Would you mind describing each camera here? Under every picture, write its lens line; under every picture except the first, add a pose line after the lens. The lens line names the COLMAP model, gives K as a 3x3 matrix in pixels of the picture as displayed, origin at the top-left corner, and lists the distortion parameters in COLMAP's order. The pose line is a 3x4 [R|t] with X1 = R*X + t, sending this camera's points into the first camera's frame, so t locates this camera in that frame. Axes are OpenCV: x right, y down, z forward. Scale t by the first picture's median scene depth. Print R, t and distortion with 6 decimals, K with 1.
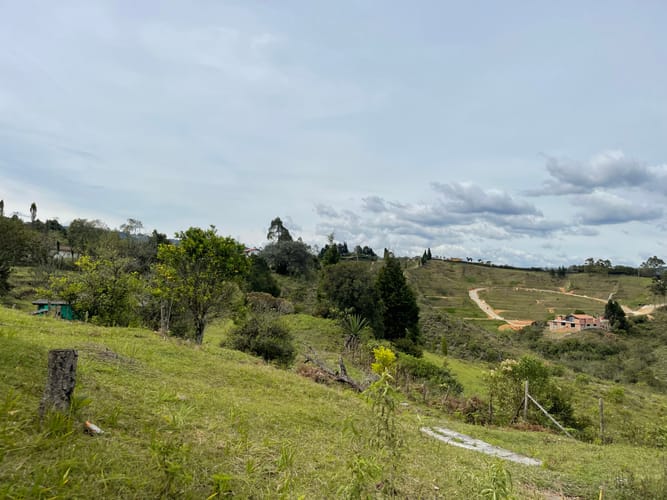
lens RADIAL K [[508.3, 0, 336.6], [0, 508.3, 260.3], [0, 0, 1]] dist [0.060352, -0.074962]
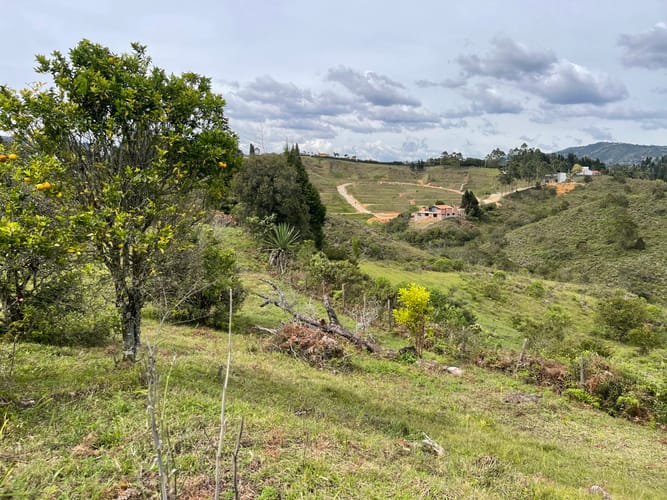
lens RADIAL K [[508.3, 0, 327.2], [0, 508.3, 245.7], [0, 0, 1]] dist [0.060352, -0.074962]
pose [[0.969502, -0.062437, 0.236996, -0.051710], [0.021187, 0.984736, 0.172758, 0.004330], [-0.244166, -0.162468, 0.956027, 0.142330]]
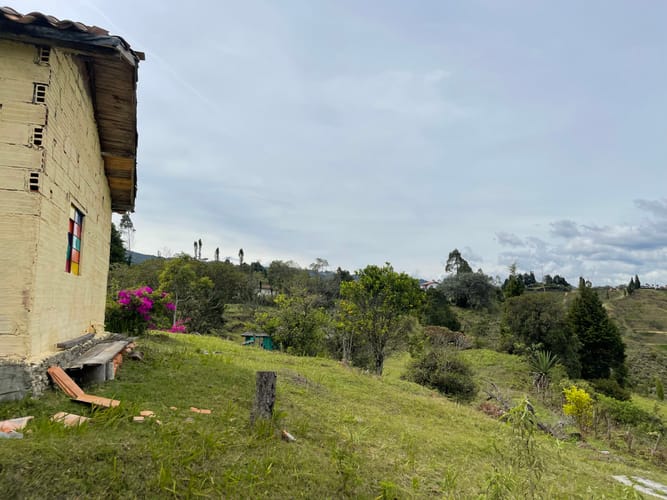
lens RADIAL K [[508.3, 0, 333.1], [0, 508.3, 261.2], [0, 0, 1]] dist [0.060352, -0.074962]
pose [[0.937416, -0.044386, -0.345370, 0.004001], [0.022347, 0.997467, -0.067534, -0.000519], [0.347493, 0.055590, 0.936033, -0.007815]]
